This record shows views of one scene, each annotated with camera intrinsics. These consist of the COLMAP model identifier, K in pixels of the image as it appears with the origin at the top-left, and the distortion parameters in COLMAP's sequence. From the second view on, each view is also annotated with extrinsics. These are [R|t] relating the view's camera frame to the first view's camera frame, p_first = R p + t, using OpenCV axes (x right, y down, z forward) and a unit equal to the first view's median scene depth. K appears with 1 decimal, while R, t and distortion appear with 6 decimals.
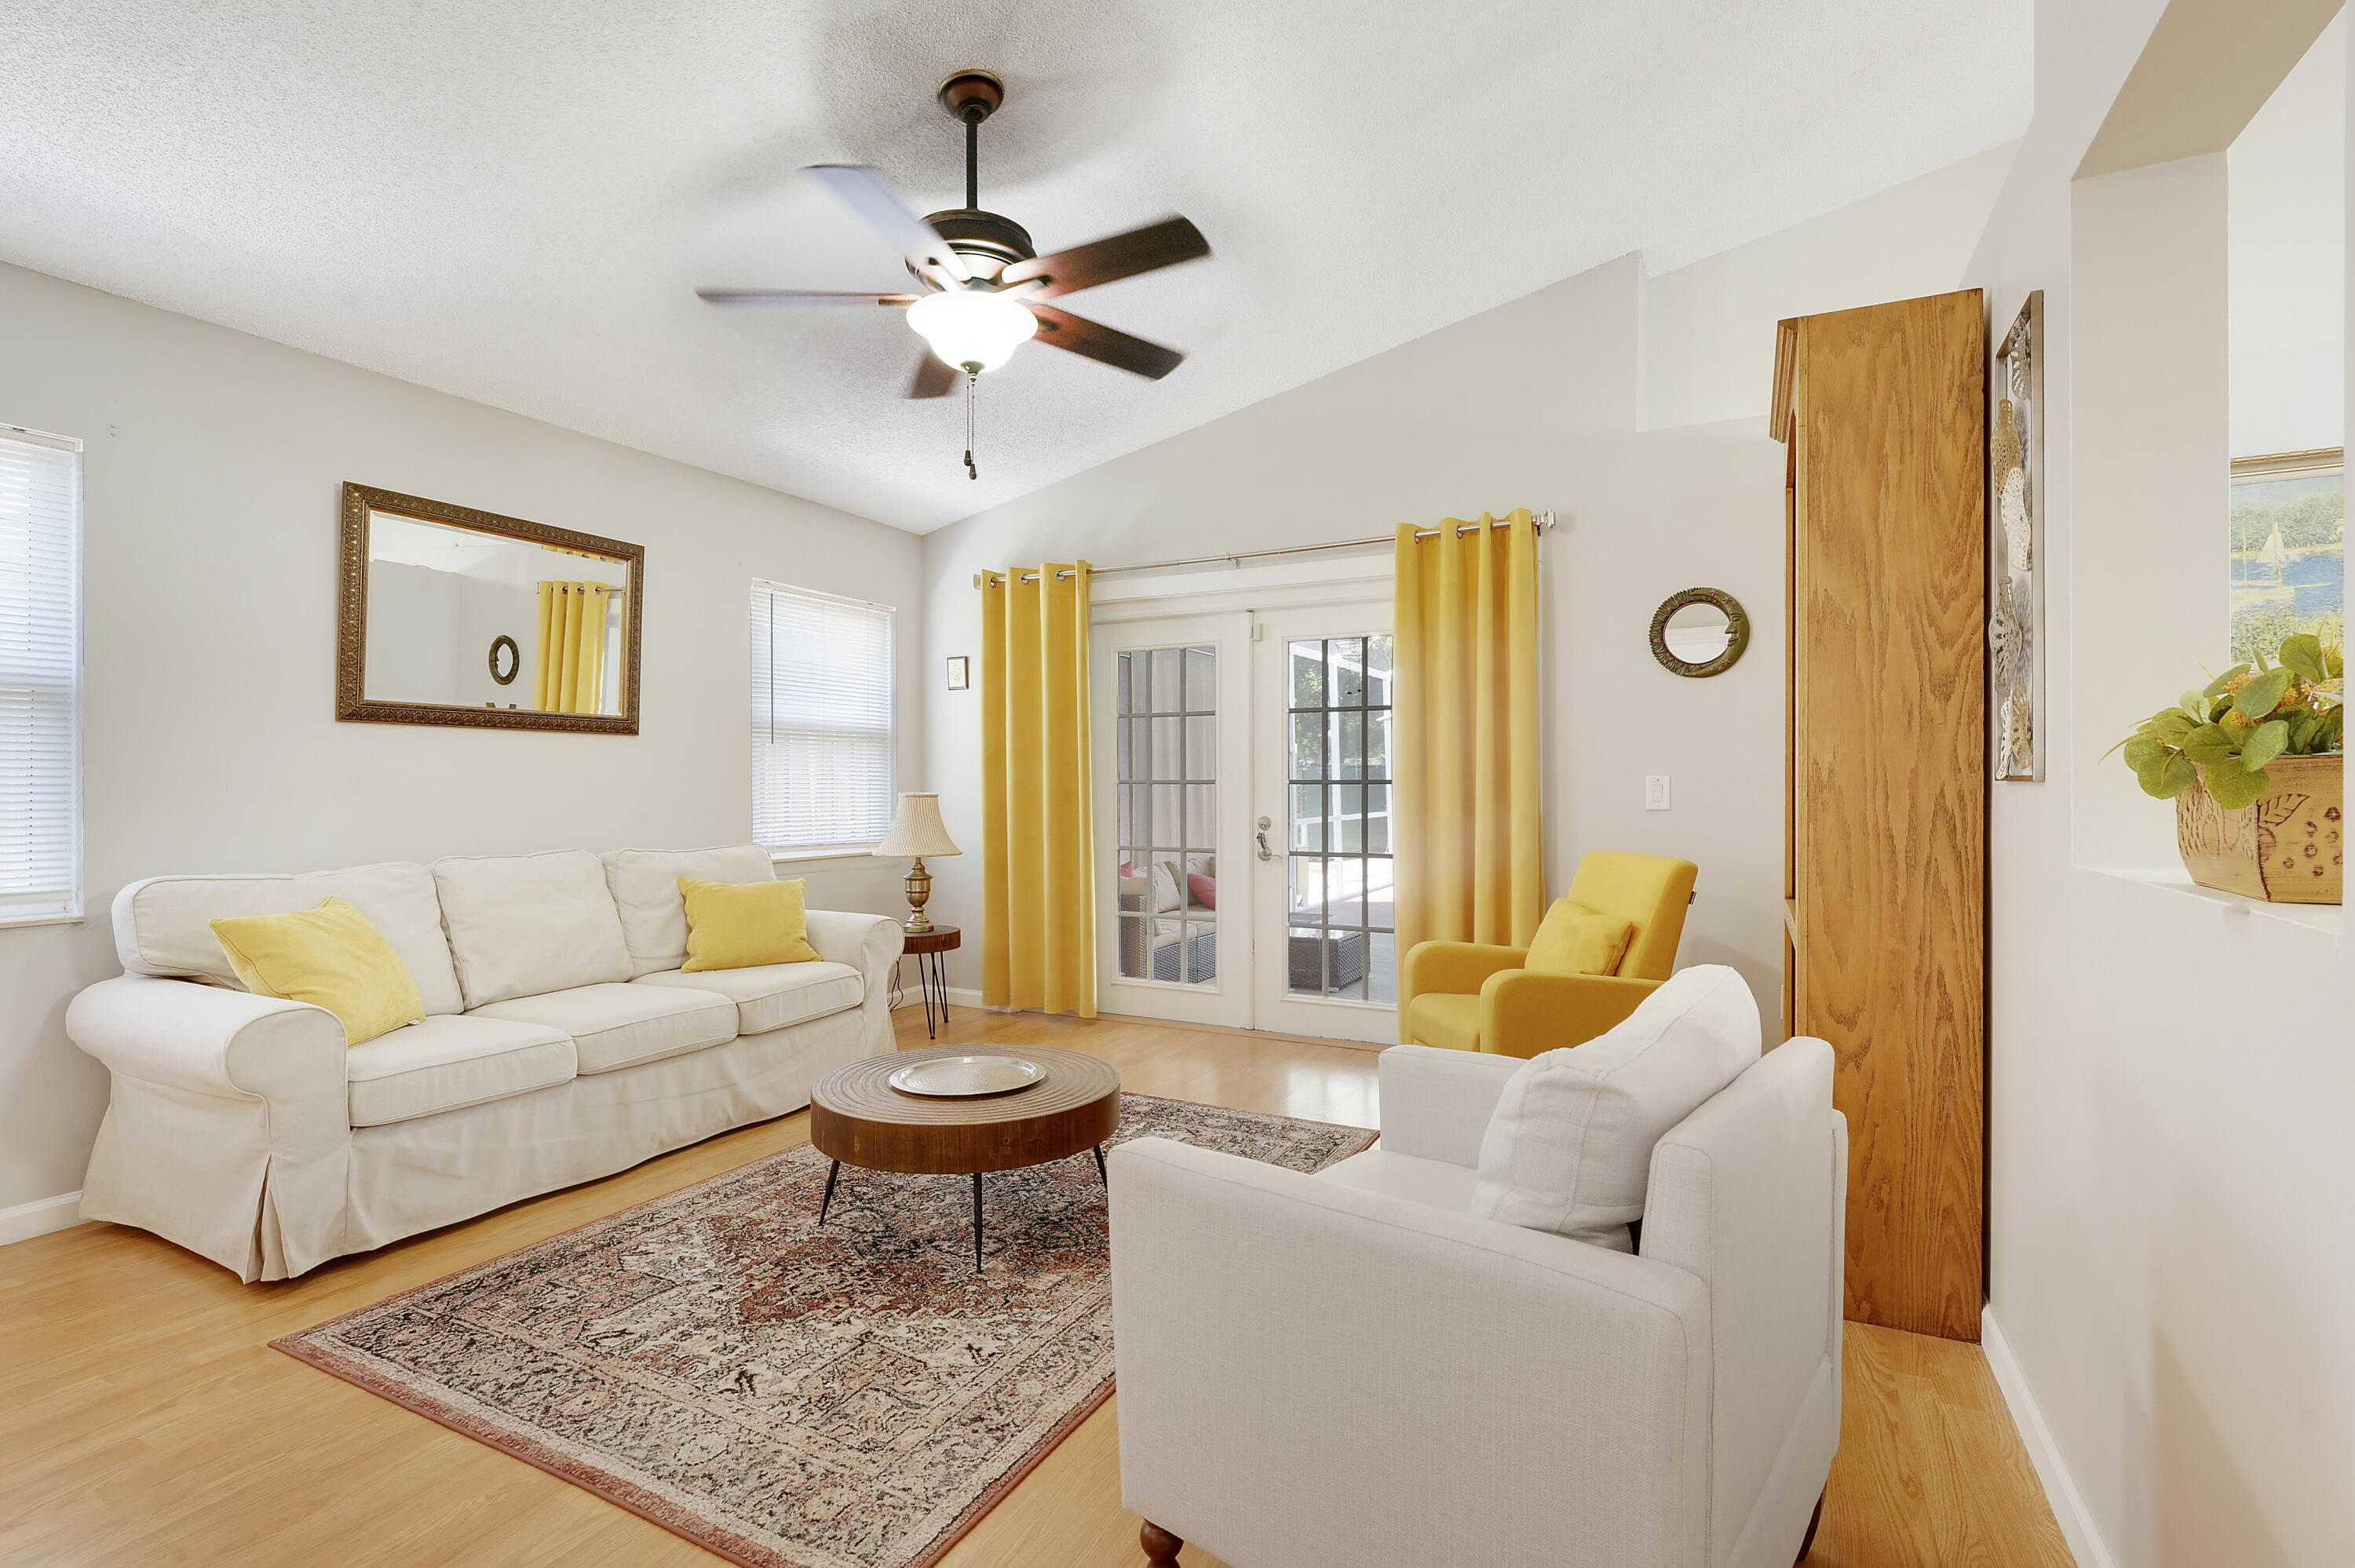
lens RADIAL K [[1090.4, 0, 1179.2], [0, 1090.4, 781.6], [0, 0, 1]] dist [-0.023785, 0.000585]
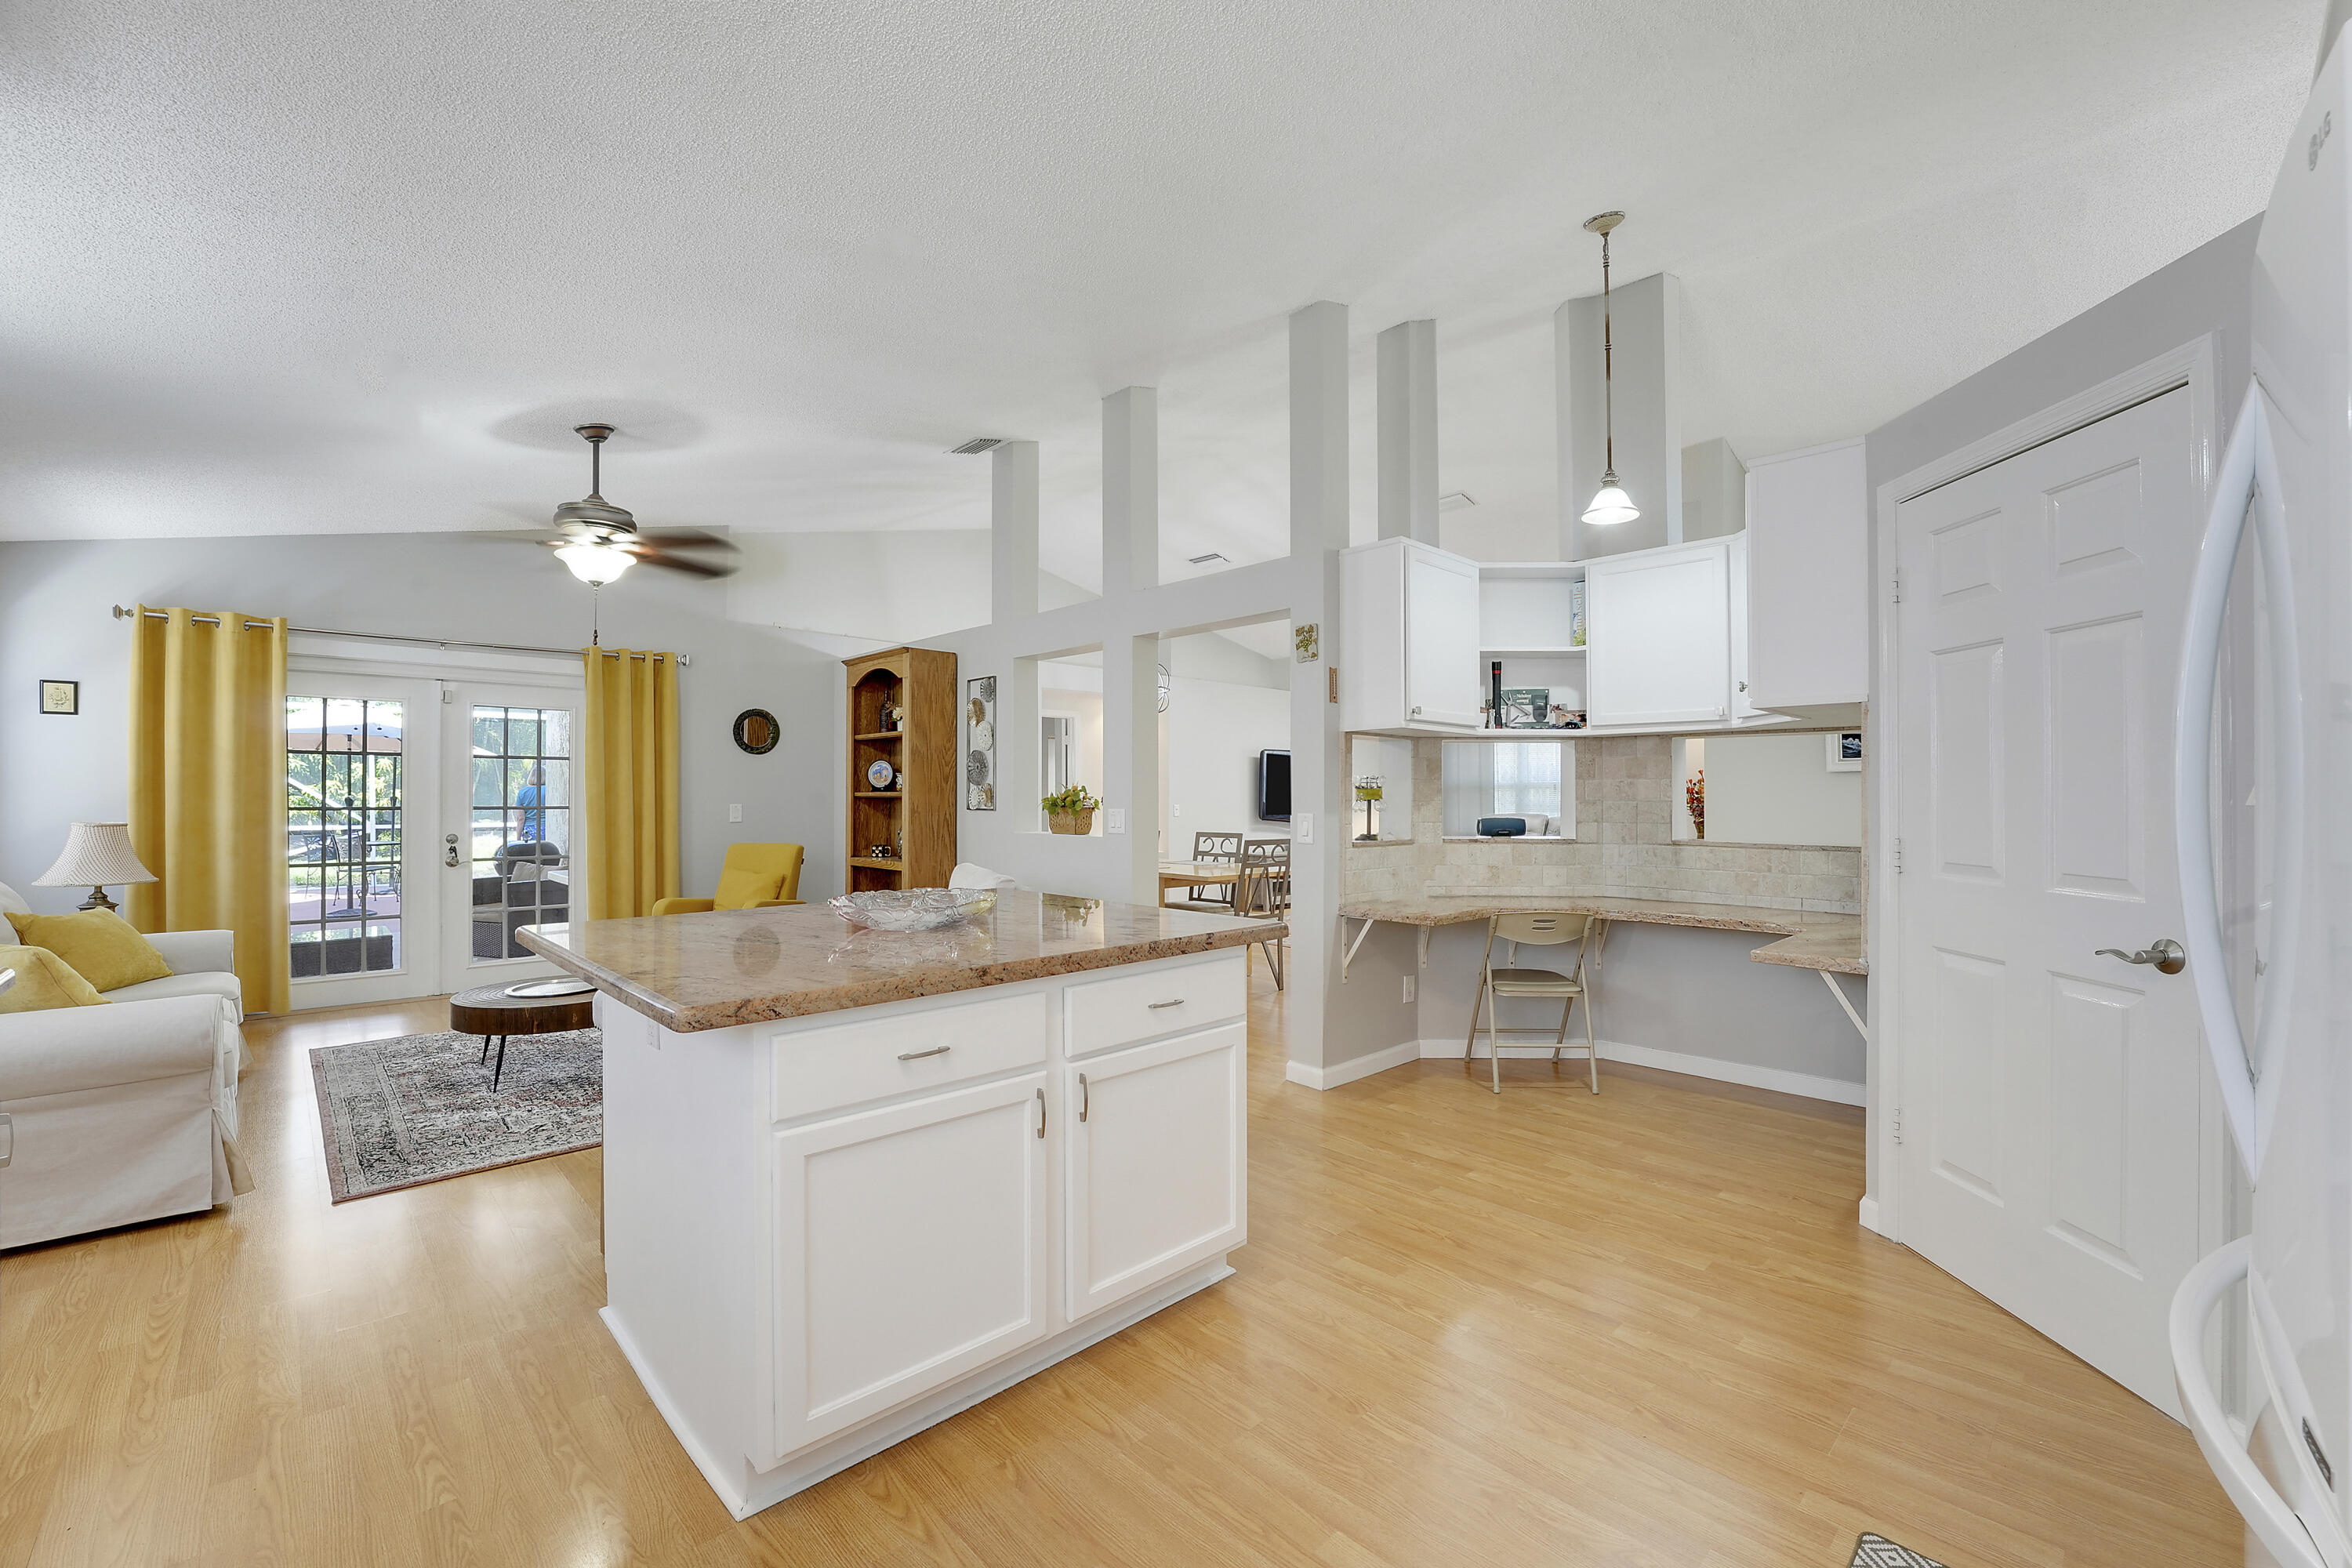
lens RADIAL K [[959.3, 0, 1176.4], [0, 959.3, 779.6], [0, 0, 1]] dist [-0.024963, 0.001167]
pose [[0.326653, 0.018266, 0.944968, -1.489106], [-0.004194, 0.999831, -0.017877, -0.036618], [-0.945135, 0.001876, 0.326674, -0.461979]]
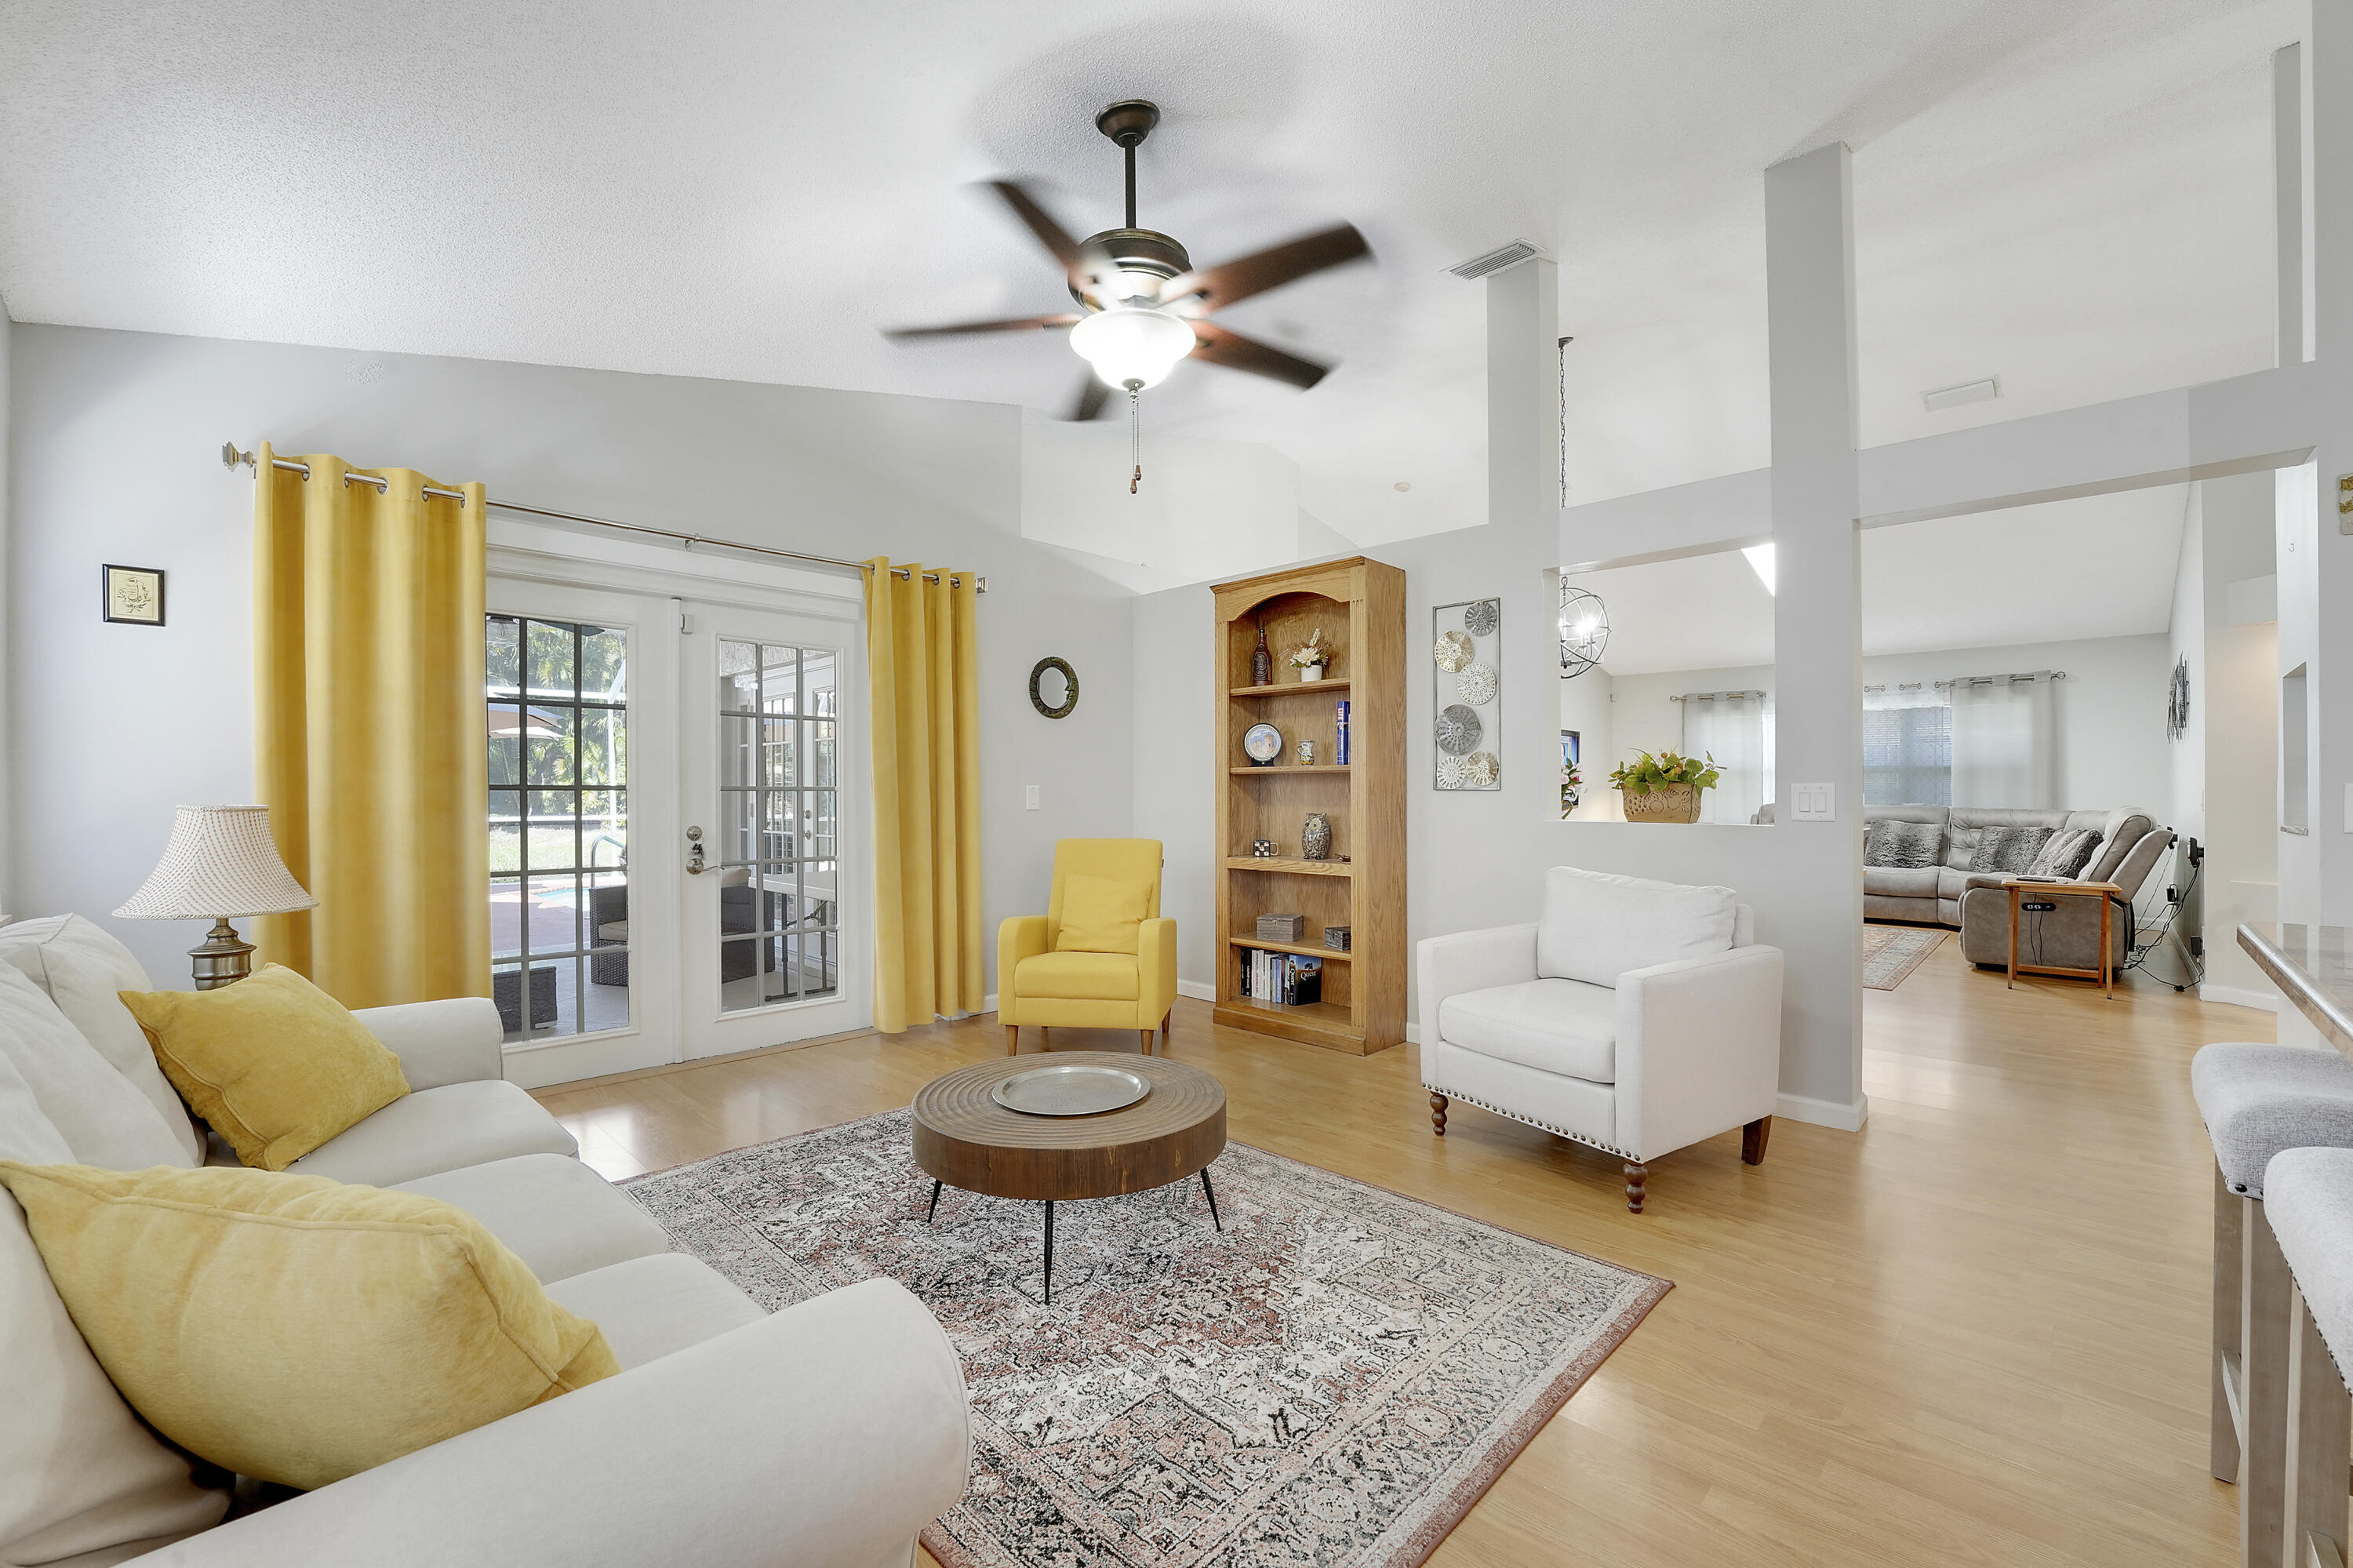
lens RADIAL K [[959.7, 0, 1177.1], [0, 959.7, 785.4], [0, 0, 1]] dist [-0.024963, 0.001167]
pose [[0.302930, 0.007212, 0.952985, -1.142643], [-0.003286, 0.999973, -0.006523, 0.003792], [-0.953007, -0.001156, 0.302946, 0.753285]]
